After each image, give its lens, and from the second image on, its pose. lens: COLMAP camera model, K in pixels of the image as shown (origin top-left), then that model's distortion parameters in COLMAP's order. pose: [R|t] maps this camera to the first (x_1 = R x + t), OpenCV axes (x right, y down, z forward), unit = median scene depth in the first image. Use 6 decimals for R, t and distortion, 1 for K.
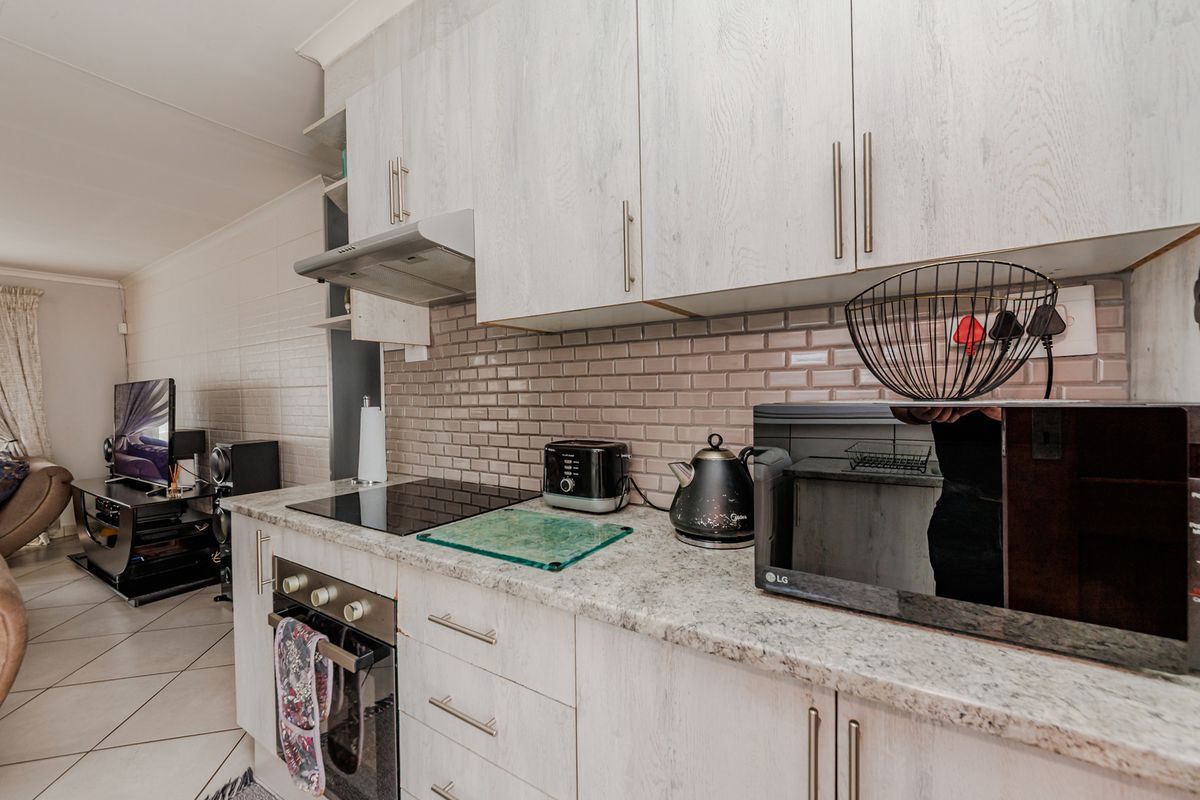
lens RADIAL K [[466.9, 0, 601.8], [0, 466.9, 397.3], [0, 0, 1]] dist [-0.008974, -0.000388]
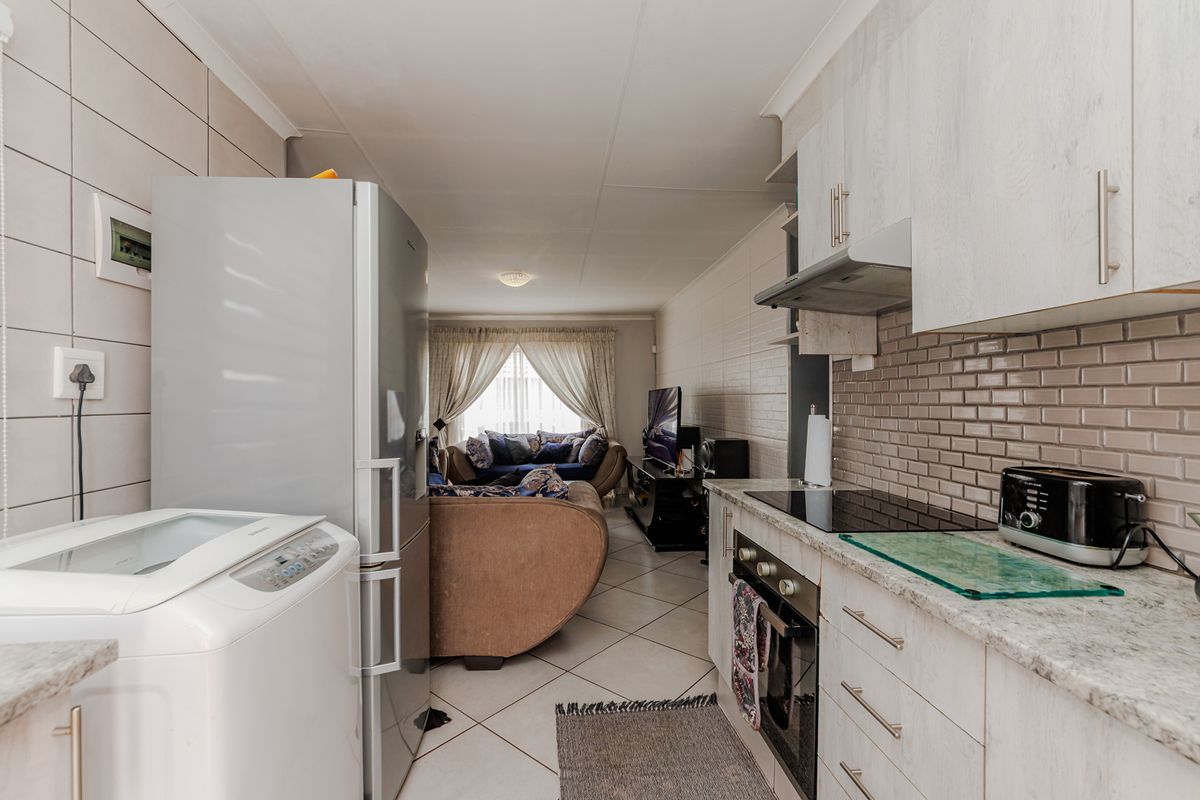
lens RADIAL K [[511.6, 0, 600.0], [0, 511.6, 400.0], [0, 0, 1]] dist [-0.002394, -0.000291]
pose [[0.615907, 0.018298, -0.787607, 0.163373], [-0.022258, 0.999735, 0.005820, -0.012157], [0.787505, 0.013946, 0.616151, -0.157283]]
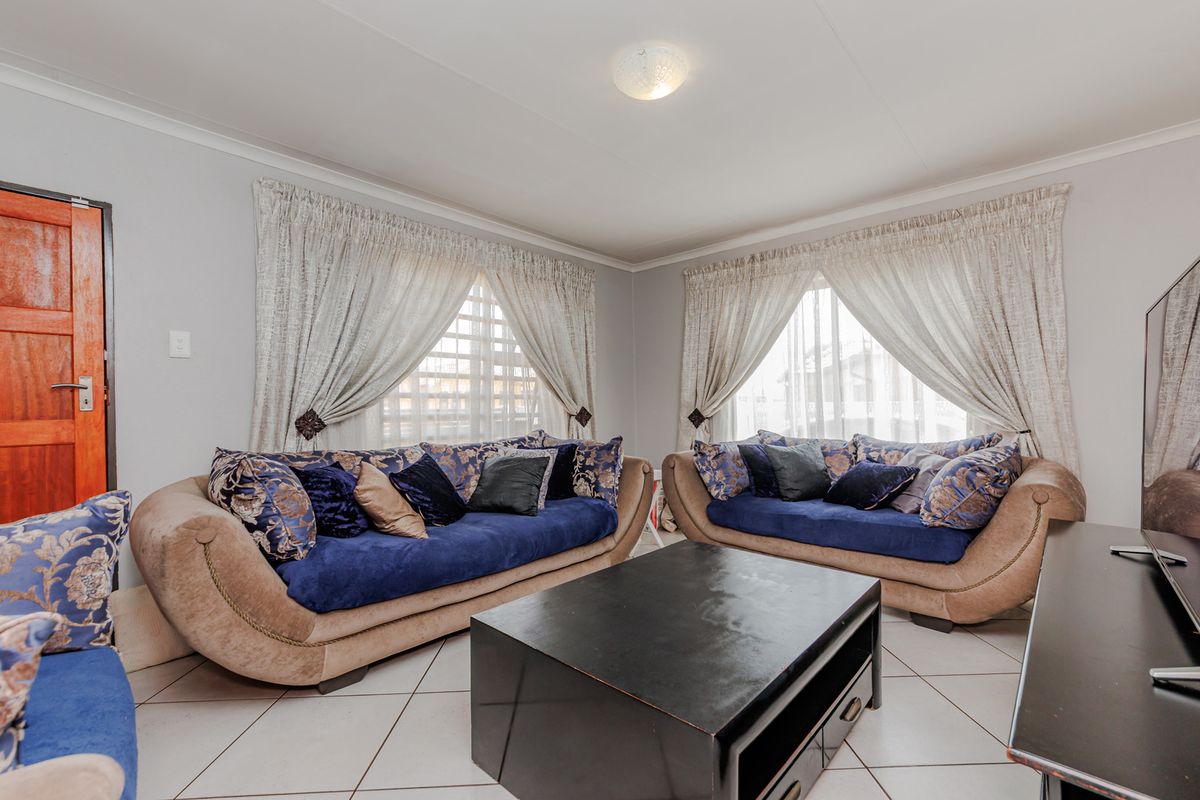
lens RADIAL K [[511.6, 0, 600.0], [0, 511.6, 400.0], [0, 0, 1]] dist [-0.002394, -0.000291]
pose [[-0.171343, 0.018834, -0.985031, -1.005415], [-0.001455, 0.999811, 0.019369, 0.079512], [0.985210, 0.004752, -0.171283, 1.137453]]
